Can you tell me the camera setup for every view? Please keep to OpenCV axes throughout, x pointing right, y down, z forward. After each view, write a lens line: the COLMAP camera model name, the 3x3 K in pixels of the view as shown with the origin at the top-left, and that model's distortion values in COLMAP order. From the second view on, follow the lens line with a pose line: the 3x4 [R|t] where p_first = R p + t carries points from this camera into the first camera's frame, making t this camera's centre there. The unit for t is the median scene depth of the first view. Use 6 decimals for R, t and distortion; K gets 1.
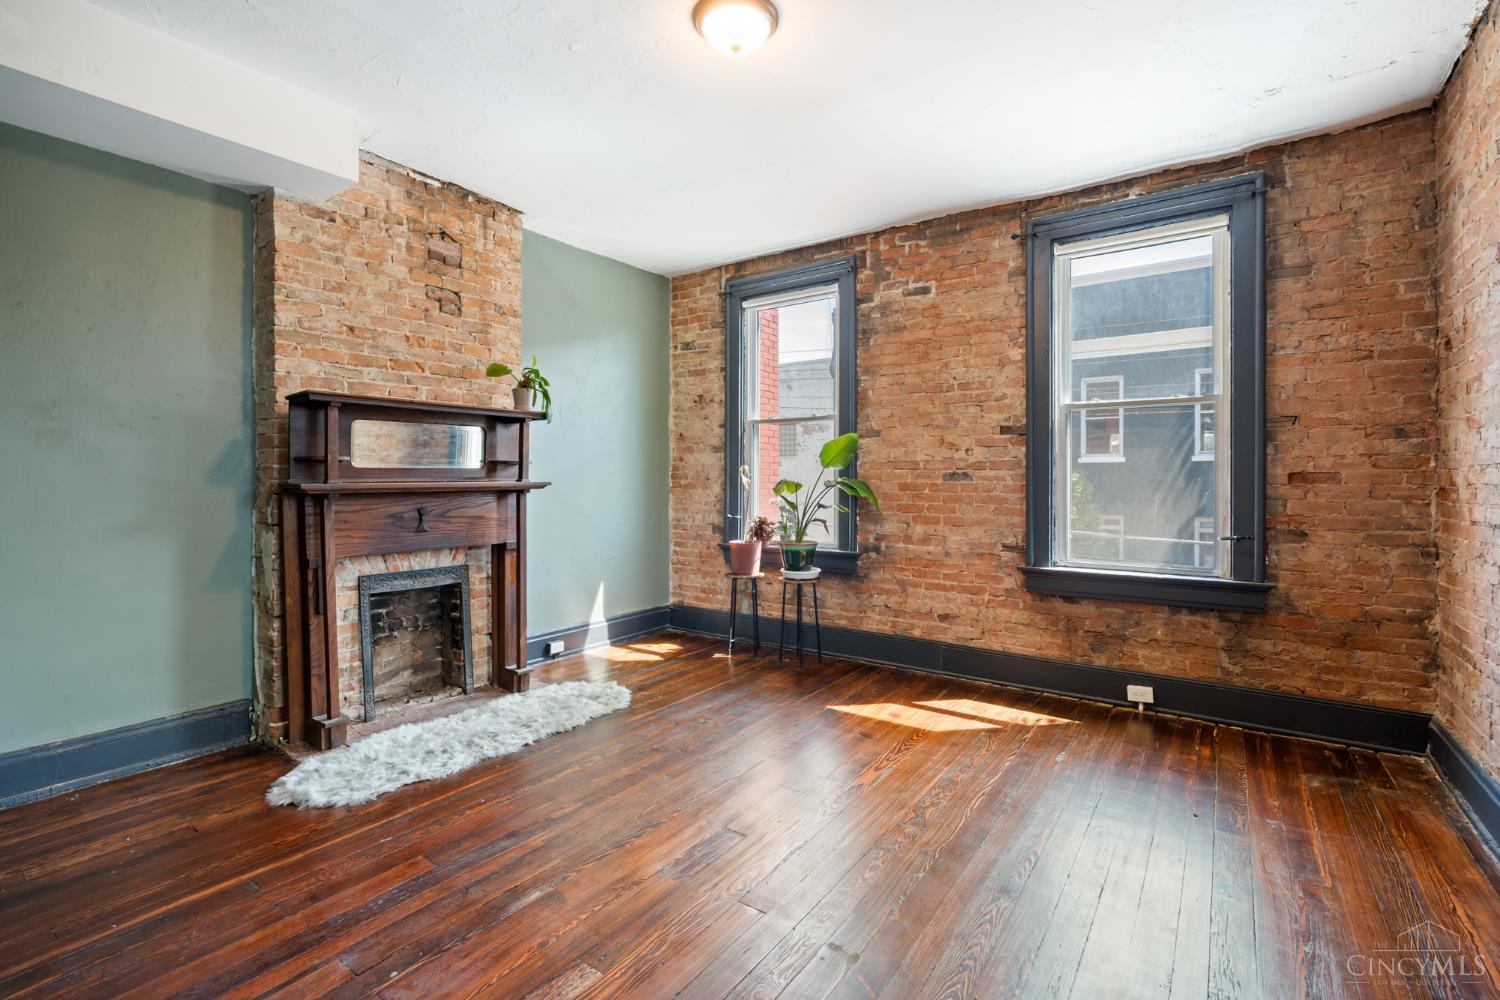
lens RADIAL K [[676.6, 0, 748.7], [0, 676.6, 486.5], [0, 0, 1]] dist [-0.003136, 0.001416]
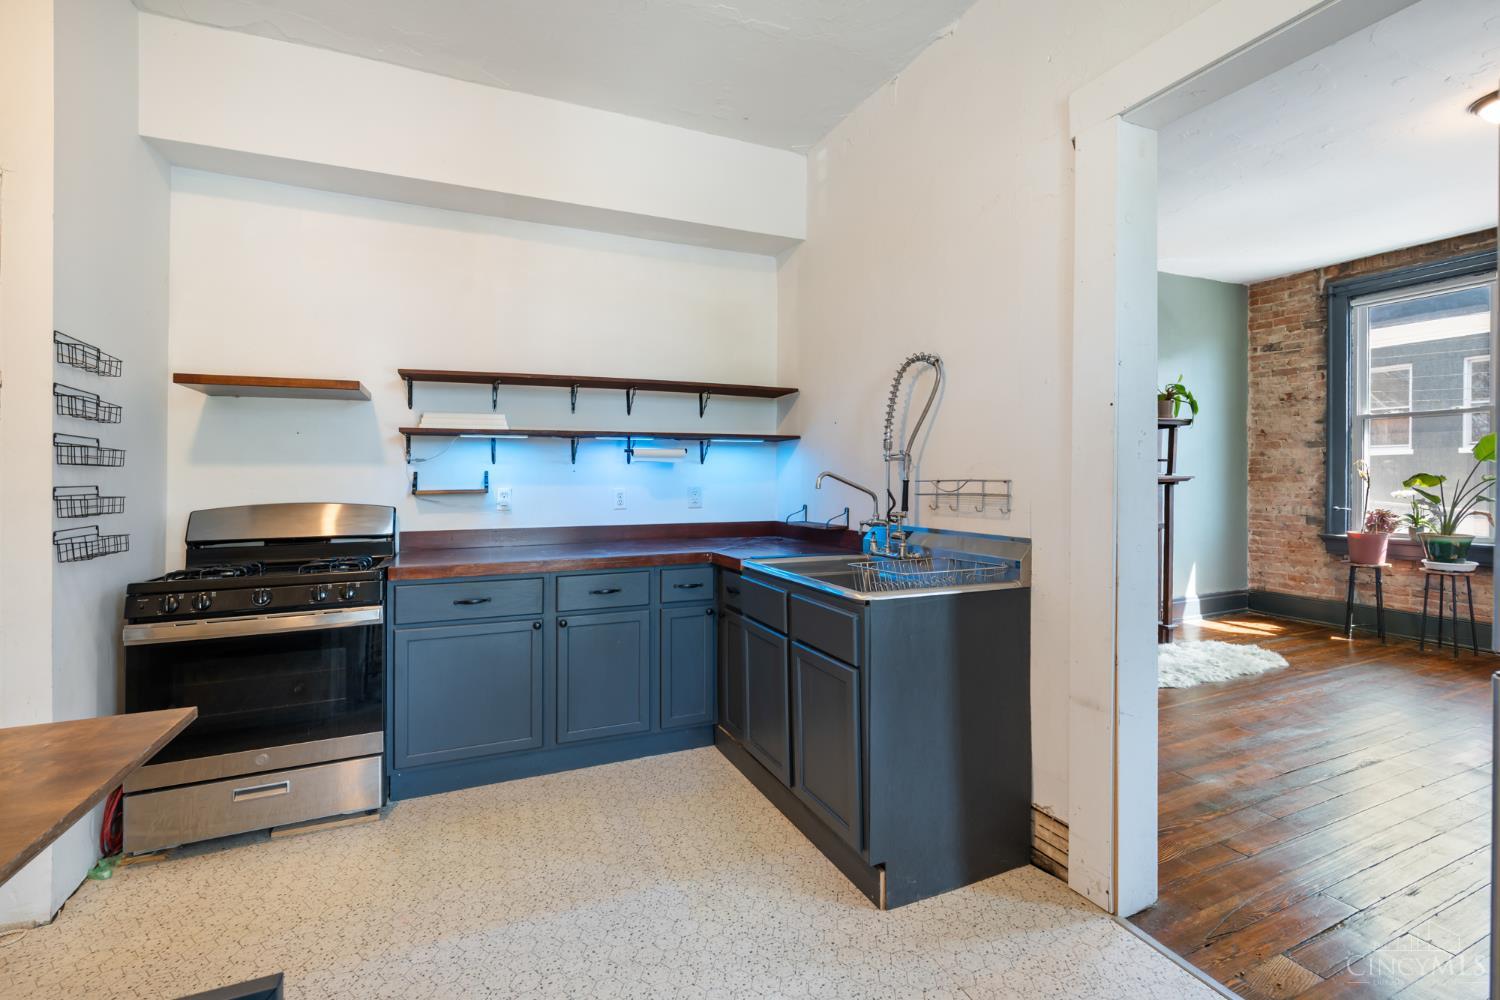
lens RADIAL K [[676.6, 0, 759.2], [0, 676.6, 482.3], [0, 0, 1]] dist [-0.003136, 0.001416]
pose [[0.861063, 0.001522, -0.508495, -0.357342], [-0.000492, 0.999998, 0.002159, 0.003223], [0.508497, -0.001608, 0.861062, -0.474783]]
